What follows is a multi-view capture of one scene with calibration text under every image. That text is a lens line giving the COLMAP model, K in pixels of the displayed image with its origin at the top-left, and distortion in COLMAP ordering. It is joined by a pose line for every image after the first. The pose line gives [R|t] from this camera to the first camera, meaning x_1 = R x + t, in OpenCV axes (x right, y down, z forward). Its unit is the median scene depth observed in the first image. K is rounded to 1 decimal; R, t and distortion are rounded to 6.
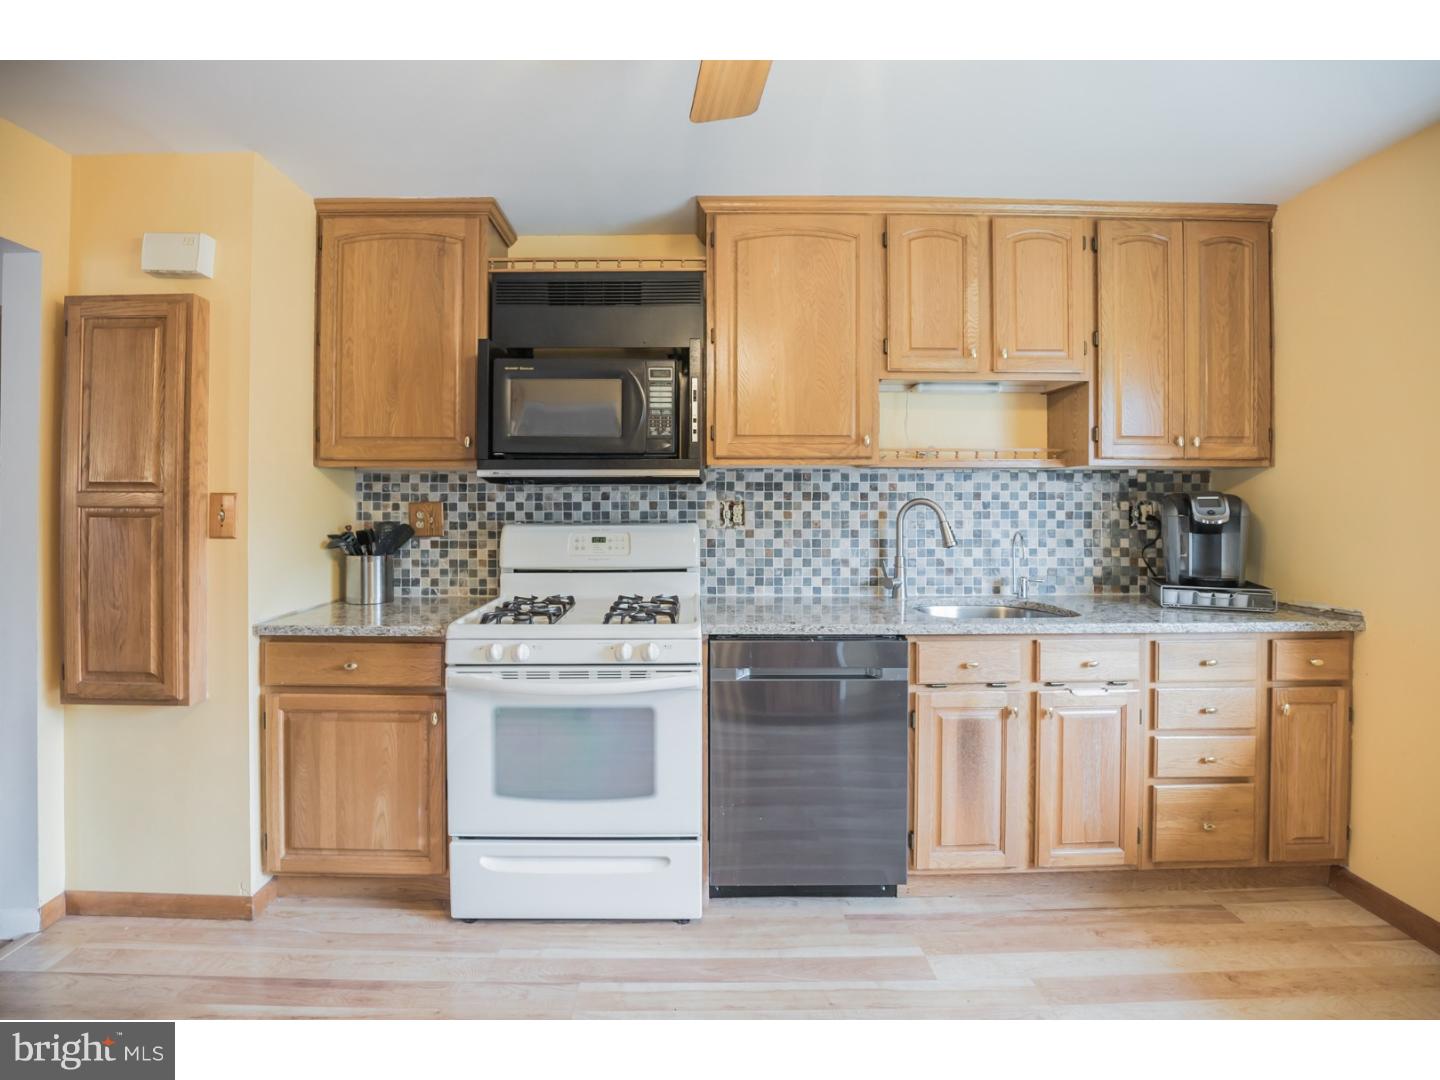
lens RADIAL K [[672.1, 0, 675.4], [0, 672.1, 496.6], [0, 0, 1]] dist [-0.026102, 0.002374]
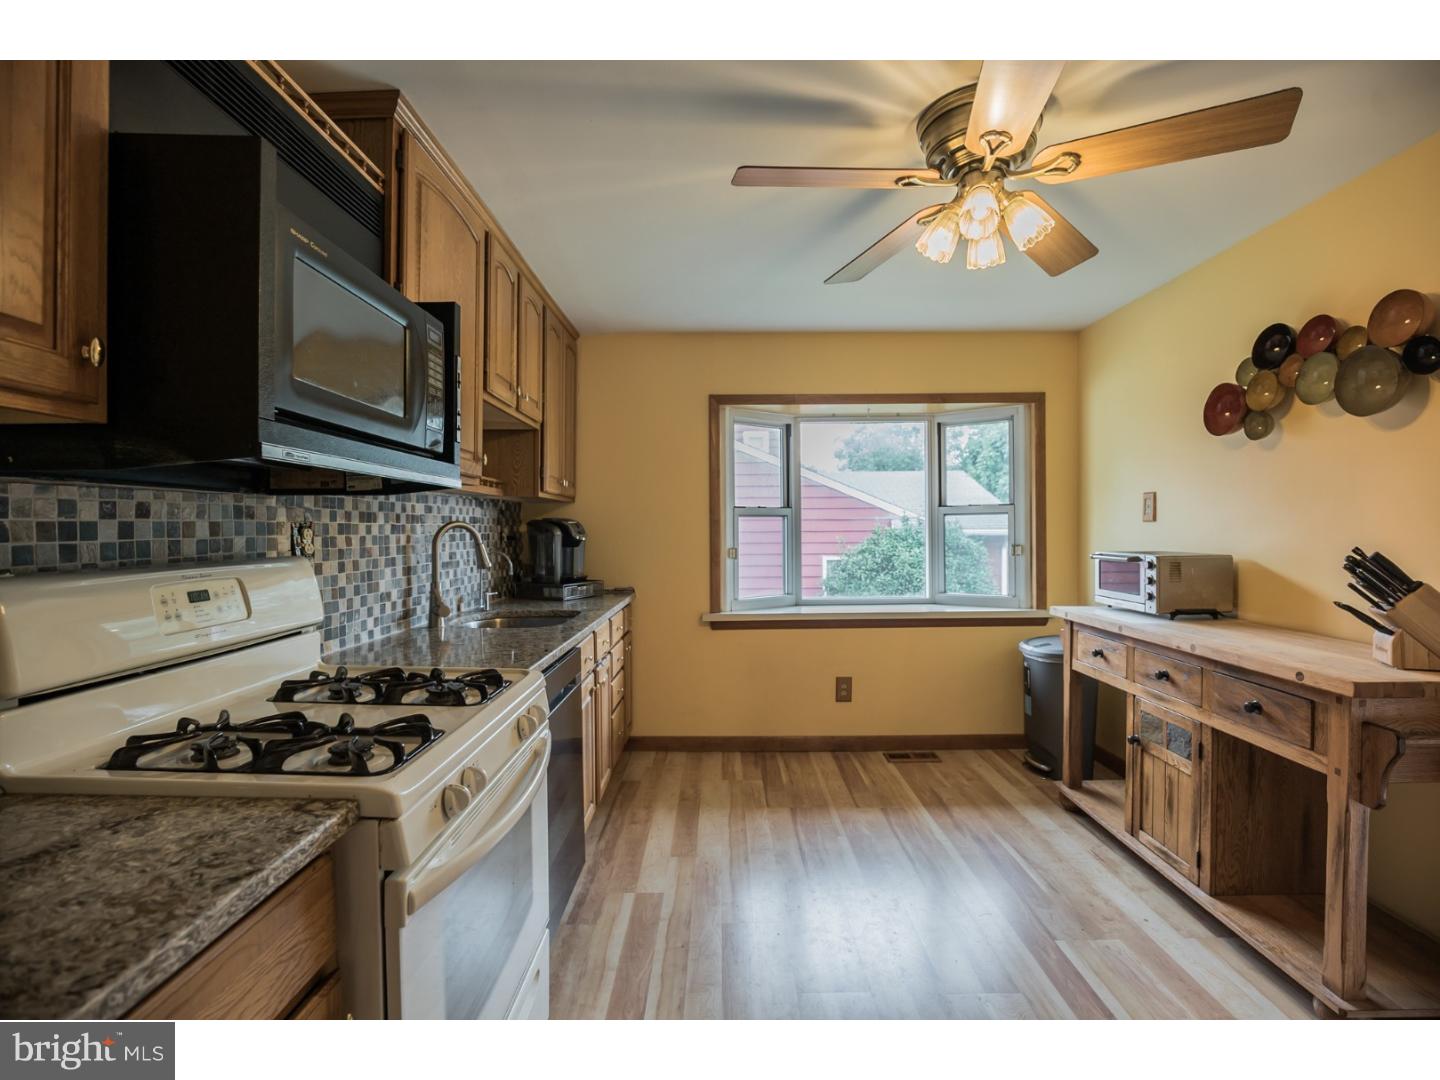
lens RADIAL K [[672.1, 0, 724.1], [0, 672.1, 535.0], [0, 0, 1]] dist [-0.026102, 0.002374]
pose [[-0.004817, -0.009915, 0.999939, -0.588219], [-0.007695, 0.999922, 0.009878, 0.009638], [-0.999959, -0.007647, -0.004893, 0.579525]]
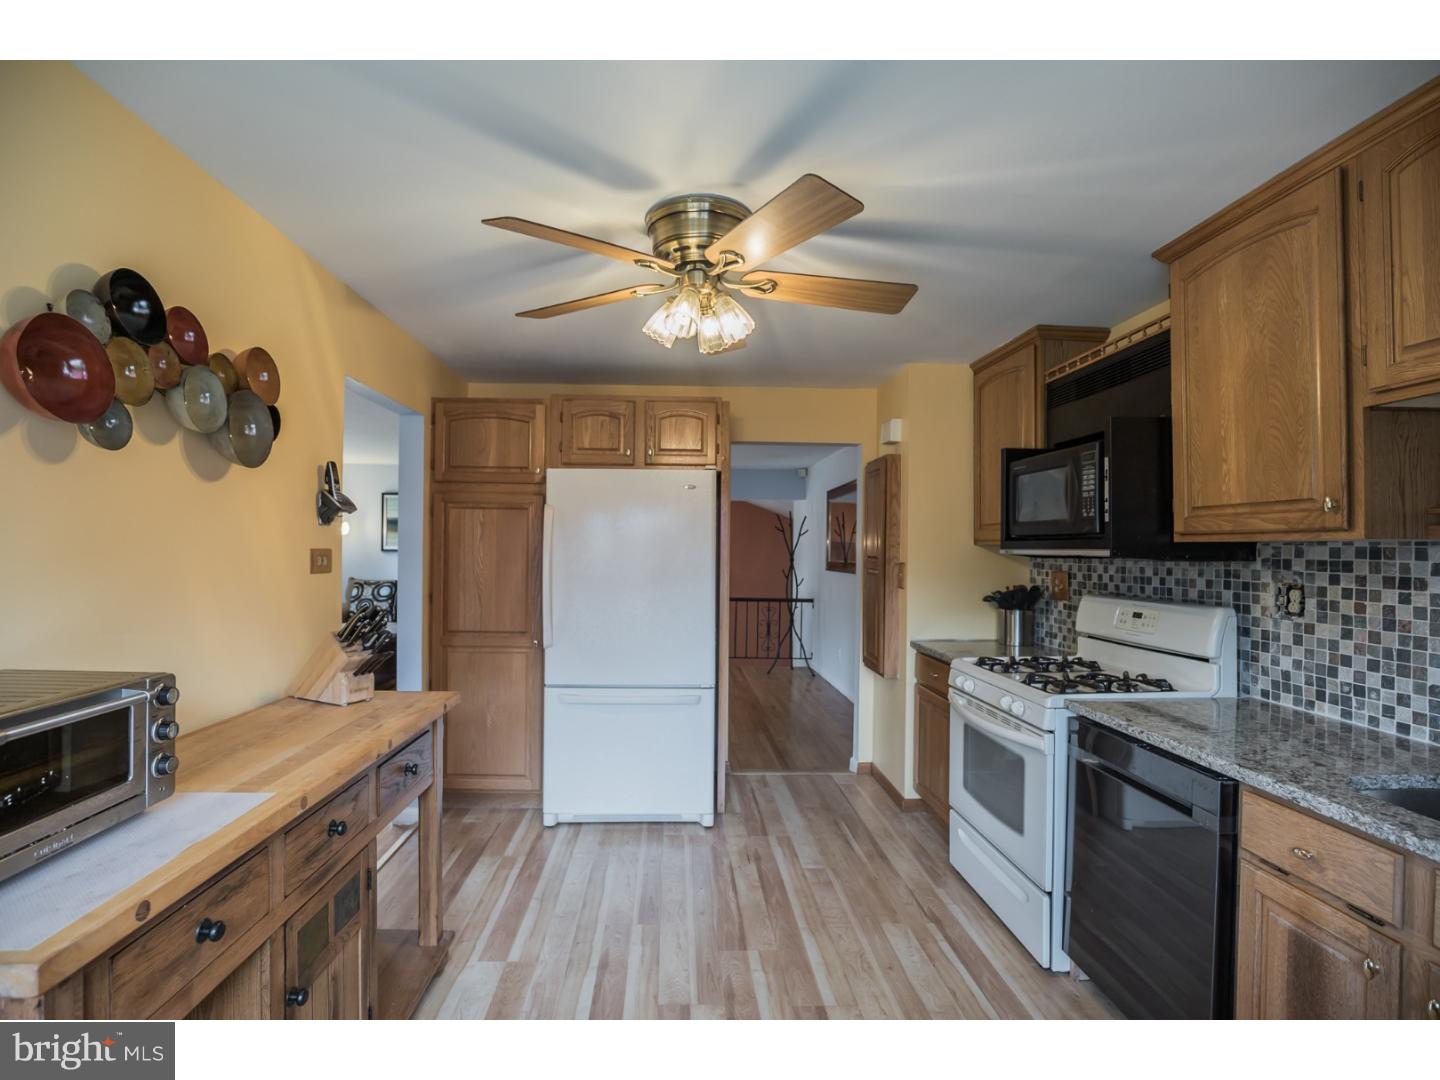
lens RADIAL K [[672.1, 0, 713.3], [0, 672.1, 538.0], [0, 0, 1]] dist [-0.026102, 0.002374]
pose [[0.064639, -0.013928, -0.997811, 0.799012], [0.001459, 0.999903, -0.013863, -0.036348], [0.997908, -0.000560, 0.064653, 0.292386]]
